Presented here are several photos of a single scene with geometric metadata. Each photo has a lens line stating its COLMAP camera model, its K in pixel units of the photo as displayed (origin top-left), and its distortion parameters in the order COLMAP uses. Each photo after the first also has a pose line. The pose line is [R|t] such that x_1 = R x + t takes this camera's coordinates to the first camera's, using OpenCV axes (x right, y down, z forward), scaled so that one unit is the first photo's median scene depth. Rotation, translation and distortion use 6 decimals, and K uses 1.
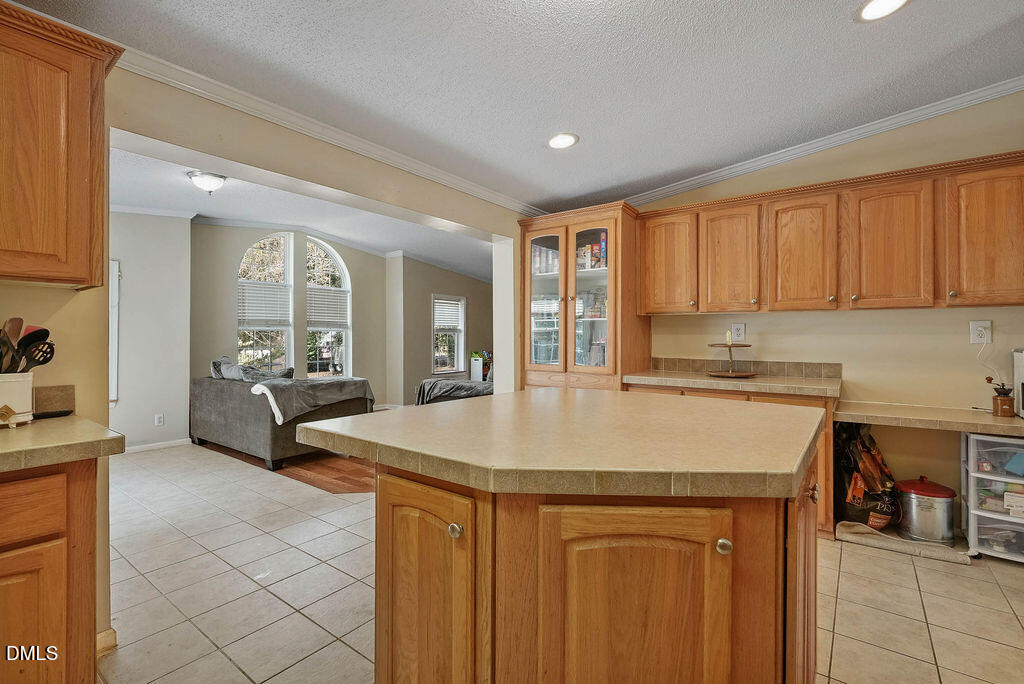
lens RADIAL K [[468.5, 0, 509.7], [0, 468.5, 336.9], [0, 0, 1]] dist [-0.008820, 0.002511]
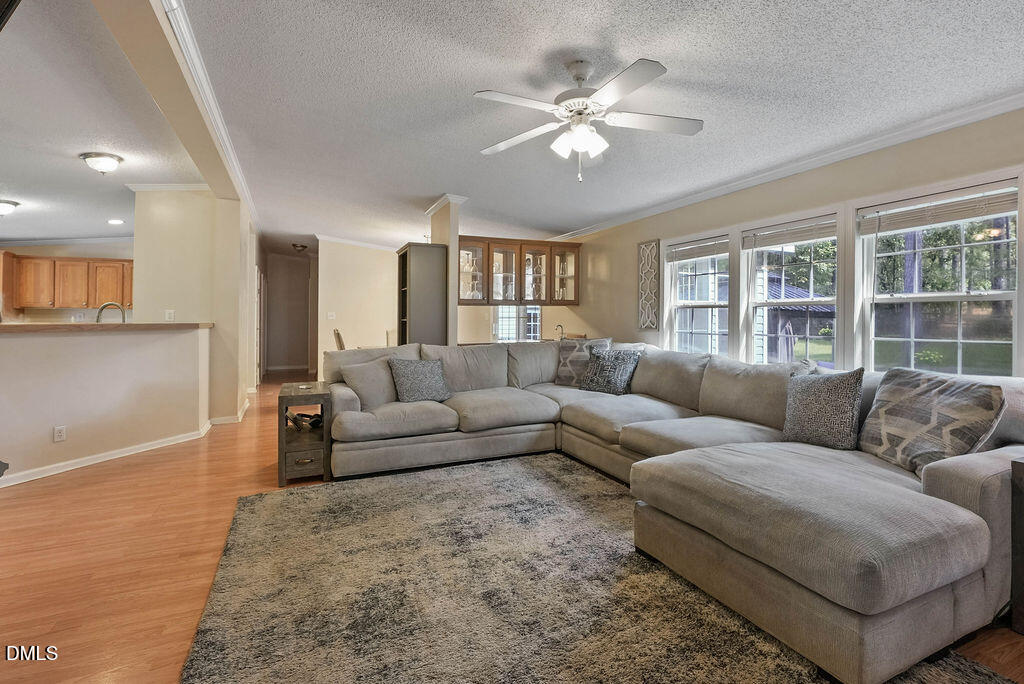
lens RADIAL K [[468.5, 0, 512.0], [0, 468.5, 316.2], [0, 0, 1]] dist [-0.008820, 0.002511]
pose [[0.474079, 0.006186, 0.880461, -0.383045], [0.001747, 0.999967, -0.007966, 0.004993], [-0.880481, 0.005315, 0.474052, -1.487312]]
